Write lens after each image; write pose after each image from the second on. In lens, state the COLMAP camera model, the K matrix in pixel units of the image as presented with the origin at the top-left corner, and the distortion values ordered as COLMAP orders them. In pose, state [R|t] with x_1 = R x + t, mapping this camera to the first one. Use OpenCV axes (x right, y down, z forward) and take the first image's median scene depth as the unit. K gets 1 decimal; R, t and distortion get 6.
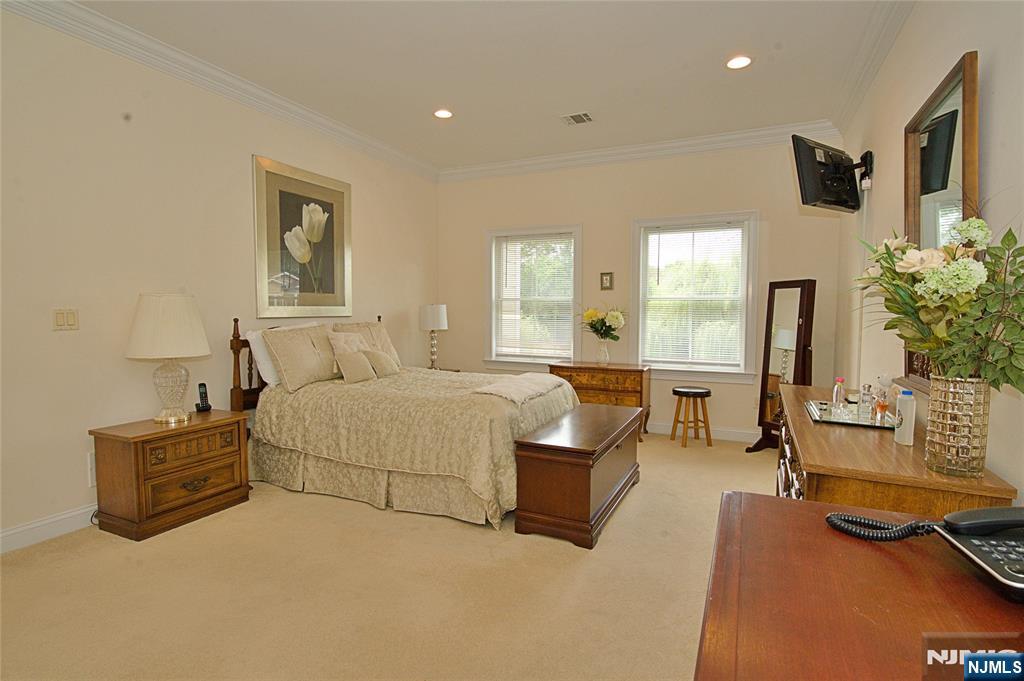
lens RADIAL K [[511.8, 0, 512.0], [0, 511.8, 340.5], [0, 0, 1]] dist [0.002745, 0.000055]
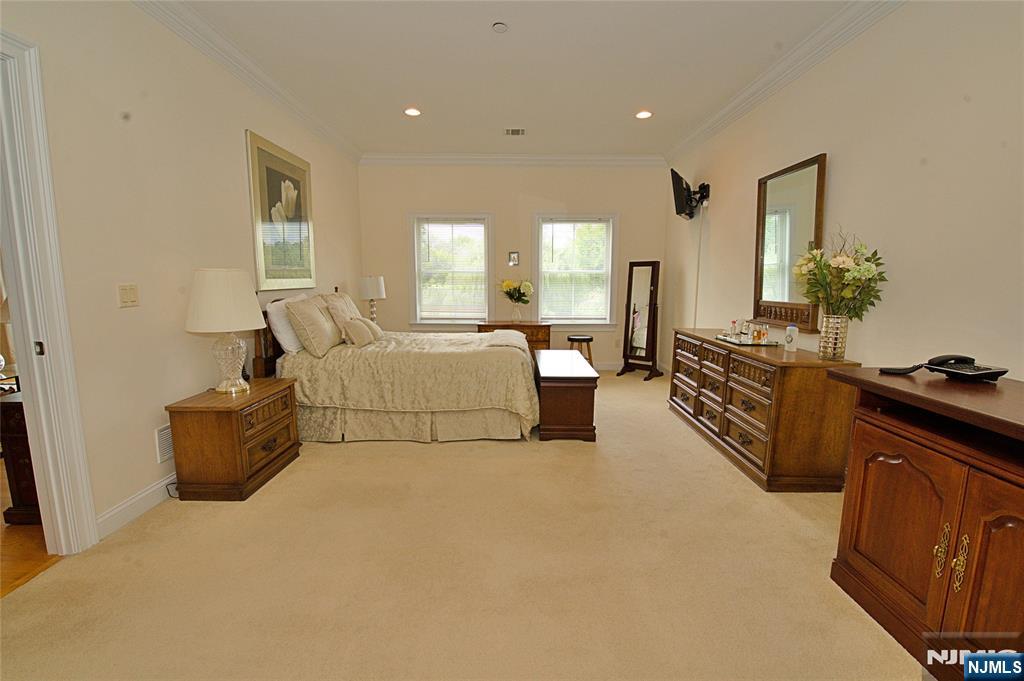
lens RADIAL K [[438.7, 0, 512.0], [0, 438.7, 340.5], [0, 0, 1]] dist [-0.001009, -0.010680]
pose [[0.906555, -0.060131, 0.417783, -0.422994], [0.025953, 0.995869, 0.087019, -0.007205], [-0.421289, -0.068045, 0.904370, -0.035522]]
